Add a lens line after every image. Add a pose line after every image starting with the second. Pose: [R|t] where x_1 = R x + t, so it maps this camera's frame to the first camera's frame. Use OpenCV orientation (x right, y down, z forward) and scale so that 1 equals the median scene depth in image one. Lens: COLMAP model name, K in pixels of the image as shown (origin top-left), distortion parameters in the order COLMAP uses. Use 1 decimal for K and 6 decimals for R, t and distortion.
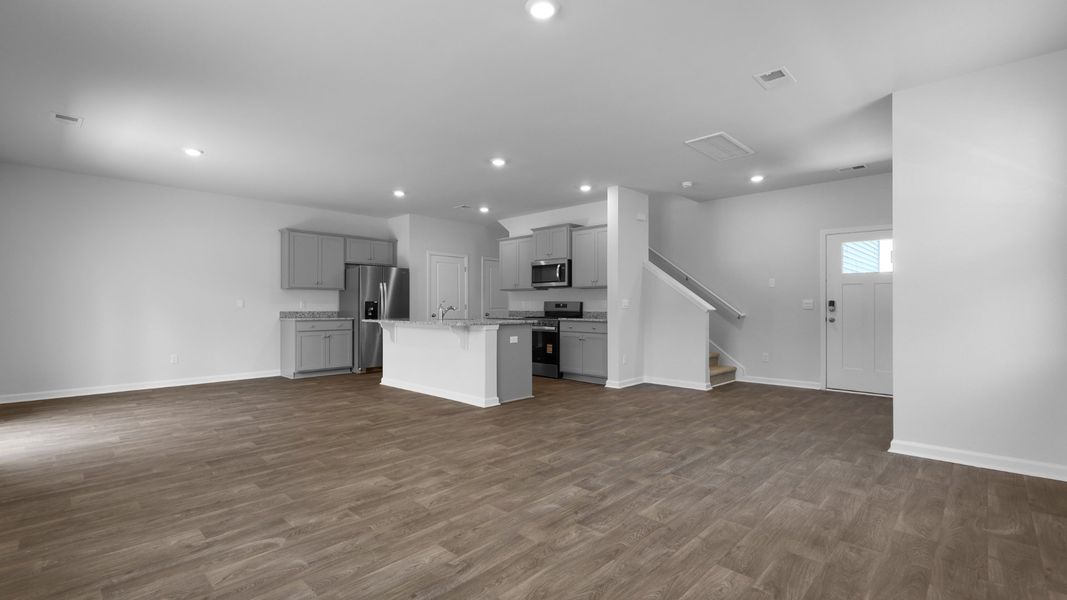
lens RADIAL K [[472.8, 0, 536.3], [0, 472.8, 299.0], [0, 0, 1]] dist [0.014674, -0.000121]
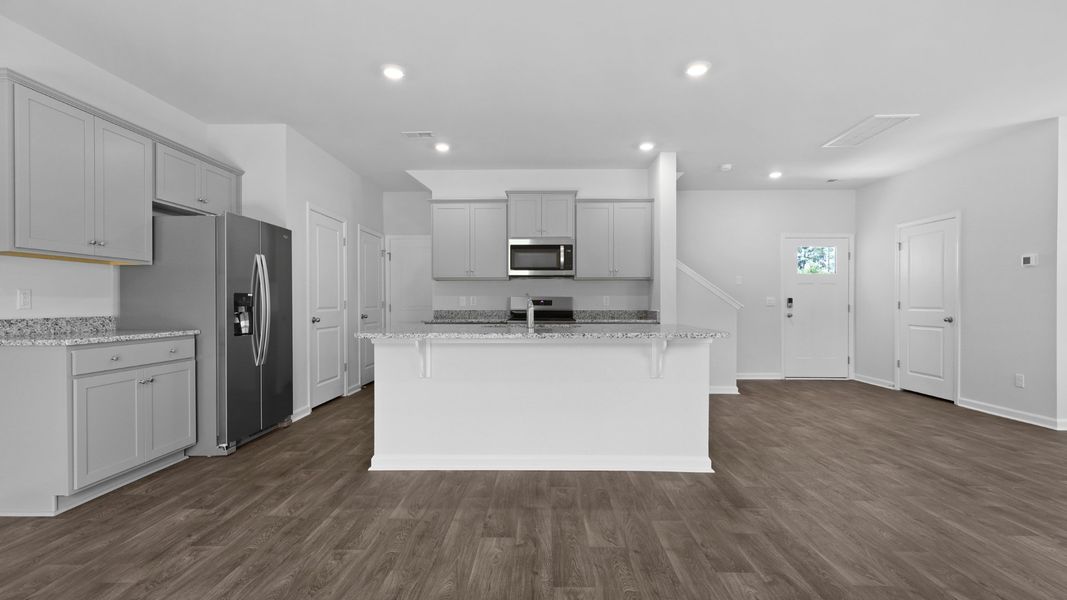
lens RADIAL K [[473.2, 0, 535.2], [0, 473.2, 304.8], [0, 0, 1]] dist [0.012916, 0.000042]
pose [[0.737753, -0.003617, 0.675061, -0.520375], [-0.009530, 0.999830, 0.015772, 0.007106], [-0.675004, -0.018069, 0.737593, 0.540851]]
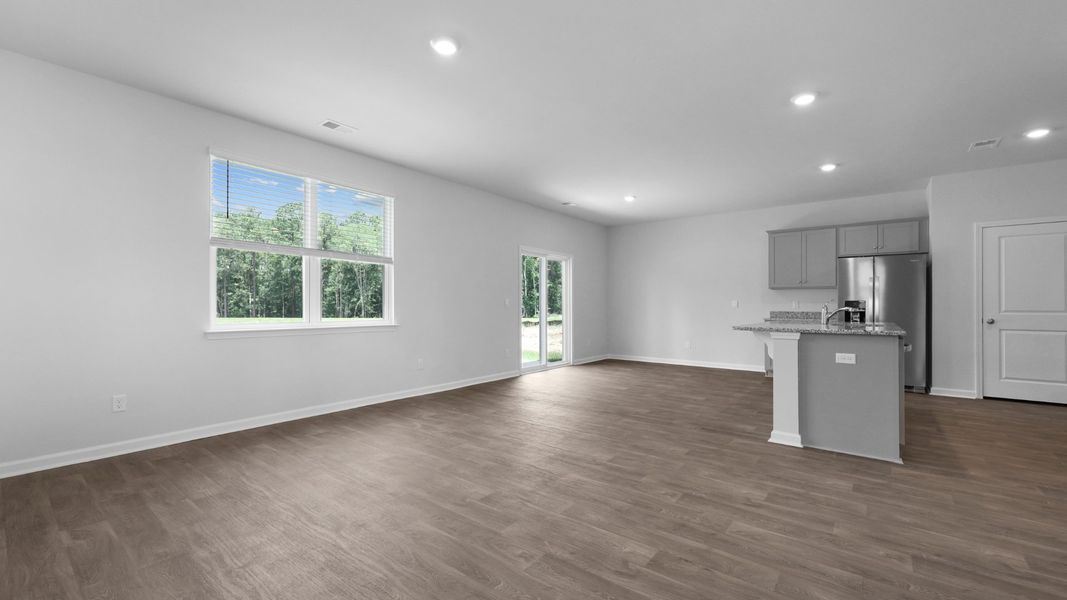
lens RADIAL K [[432.5, 0, 525.1], [0, 432.5, 330.2], [0, 0, 1]] dist [0.000220, 0.000132]
pose [[0.080250, 0.054928, -0.995260, 0.404853], [0.013331, 0.998332, 0.056172, 0.007643], [0.996686, -0.017775, 0.079383, 0.429542]]
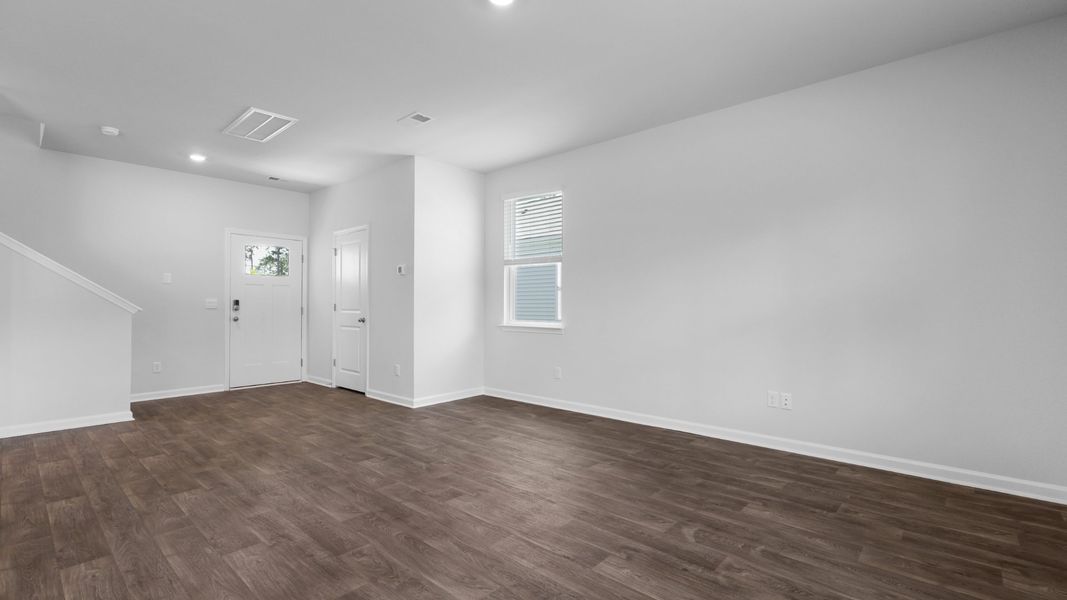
lens RADIAL K [[478.8, 0, 513.5], [0, 478.8, 297.0], [0, 0, 1]] dist [0.027770, -0.000190]
pose [[0.009499, 0.016206, 0.999824, -0.366483], [-0.013312, 0.999782, -0.016079, 0.005671], [-0.999866, -0.013157, 0.009713, 0.372854]]
